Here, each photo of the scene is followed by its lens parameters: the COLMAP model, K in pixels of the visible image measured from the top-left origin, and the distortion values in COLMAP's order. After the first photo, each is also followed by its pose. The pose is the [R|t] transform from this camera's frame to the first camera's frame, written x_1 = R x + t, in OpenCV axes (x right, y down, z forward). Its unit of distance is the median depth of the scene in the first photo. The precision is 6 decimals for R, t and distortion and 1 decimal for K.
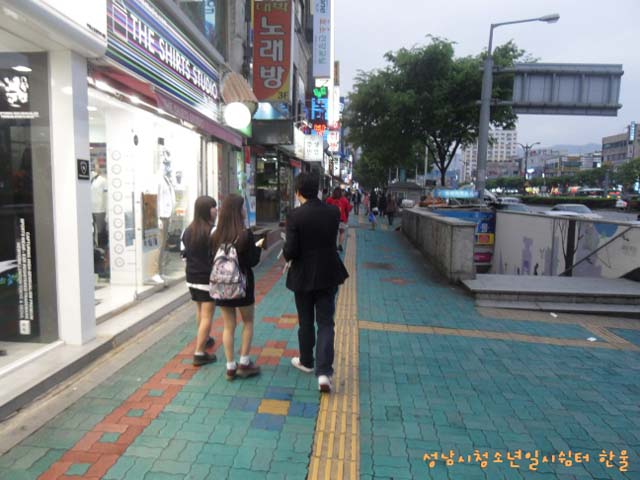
lens RADIAL K [[456.2, 0, 320.0], [0, 456.2, 240.0], [0, 0, 1]] dist [0.002756, -0.004169]
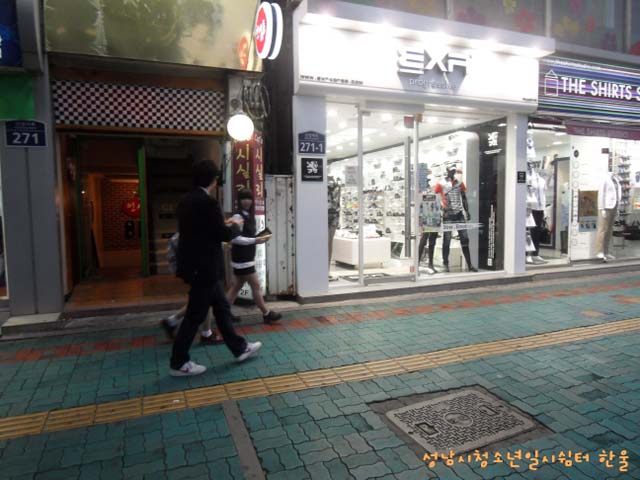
lens RADIAL K [[456.2, 0, 320.0], [0, 456.2, 240.0], [0, 0, 1]] dist [0.002756, -0.004169]
pose [[0.436837, 0.044257, -0.898451, 0.754418], [-0.066278, 0.997658, 0.016918, 0.114263], [0.897096, 0.052157, 0.438747, -0.480359]]
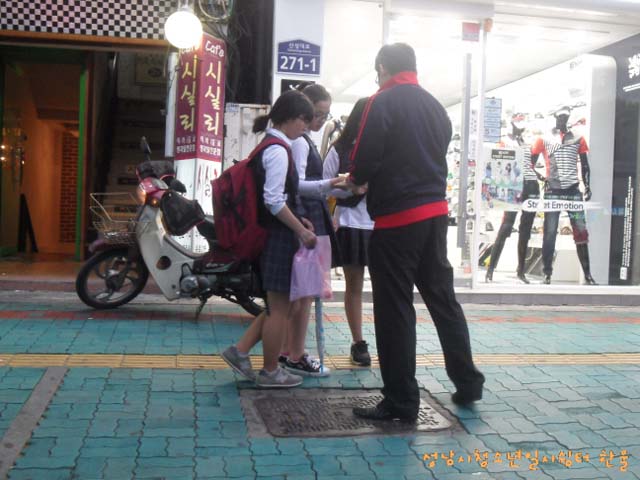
lens RADIAL K [[795.8, 0, 320.0], [0, 795.8, 240.0], [0, 0, 1]] dist [-0.033886, -0.011977]
pose [[0.248743, 0.019253, -0.968378, 1.049942], [-0.122558, 0.992392, -0.011750, 0.224735], [0.960784, 0.121605, 0.249210, -0.212119]]
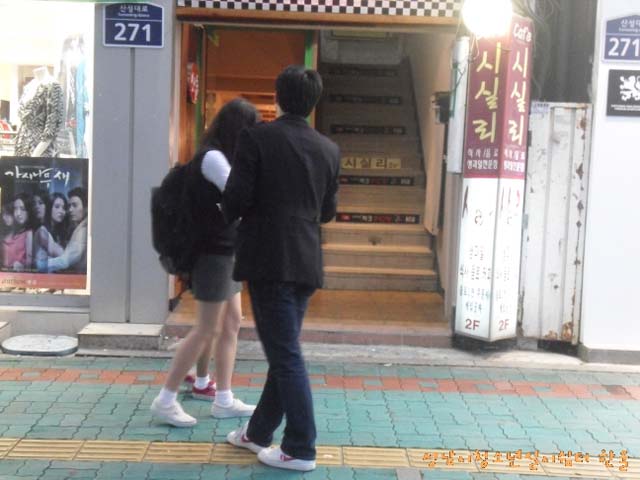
lens RADIAL K [[1112.2, 0, 320.0], [0, 1112.2, 240.0], [0, 0, 1]] dist [0.134692, 0.118250]
pose [[0.092429, 0.046647, -0.994626, 1.145789], [-0.130176, 0.990895, 0.034375, 0.147084], [0.987173, 0.126299, 0.097660, -0.499909]]
